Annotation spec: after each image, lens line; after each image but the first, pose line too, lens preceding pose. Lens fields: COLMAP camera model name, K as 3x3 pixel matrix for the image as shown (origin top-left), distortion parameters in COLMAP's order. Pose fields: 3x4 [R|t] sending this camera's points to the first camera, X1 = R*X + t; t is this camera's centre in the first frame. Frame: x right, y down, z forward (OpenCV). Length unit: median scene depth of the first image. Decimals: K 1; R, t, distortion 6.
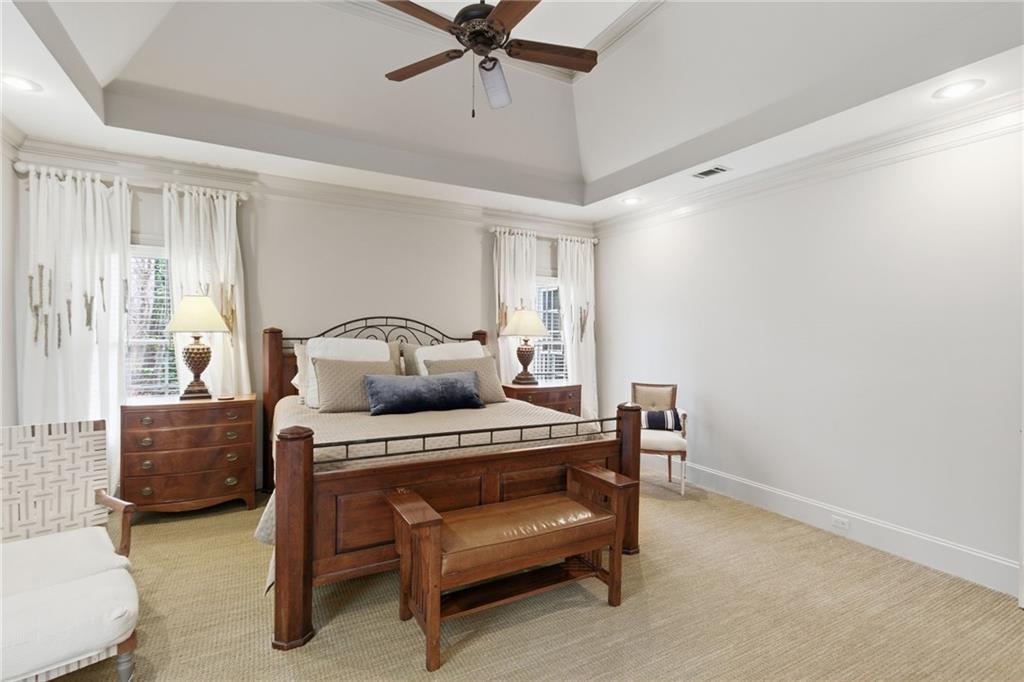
lens RADIAL K [[480.2, 0, 513.6], [0, 480.2, 343.7], [0, 0, 1]] dist [0.016263, -0.000997]
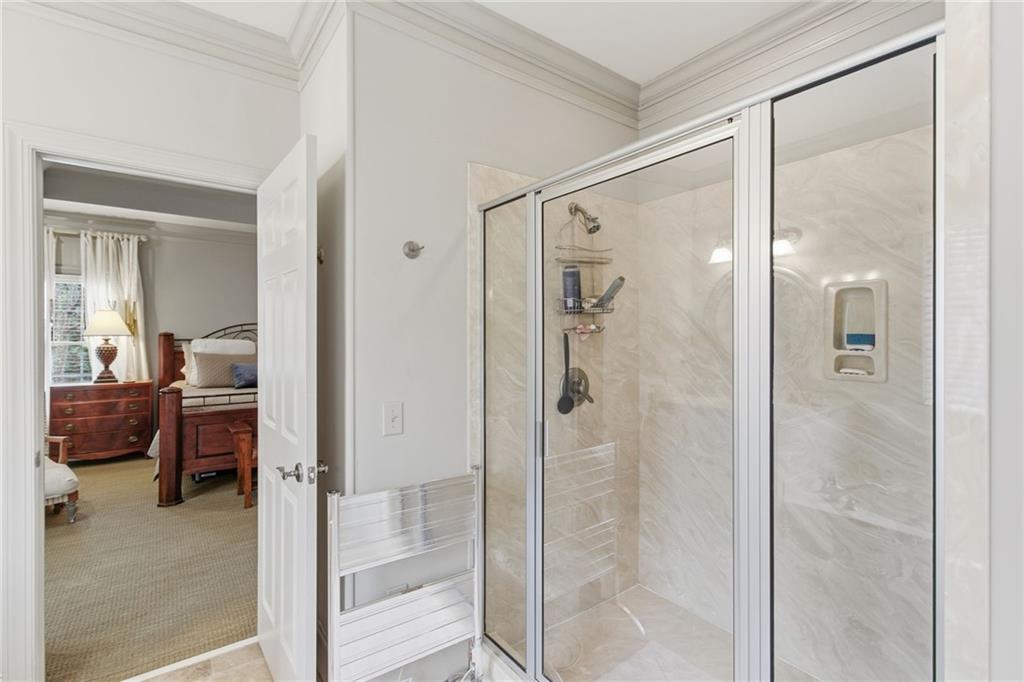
lens RADIAL K [[480.2, 0, 511.5], [0, 480.2, 335.6], [0, 0, 1]] dist [0.016263, -0.000997]
pose [[0.991473, -0.010363, 0.129902, 0.336974], [0.013038, 0.999720, -0.019764, 0.019169], [-0.129660, 0.021289, 0.991330, -0.564895]]
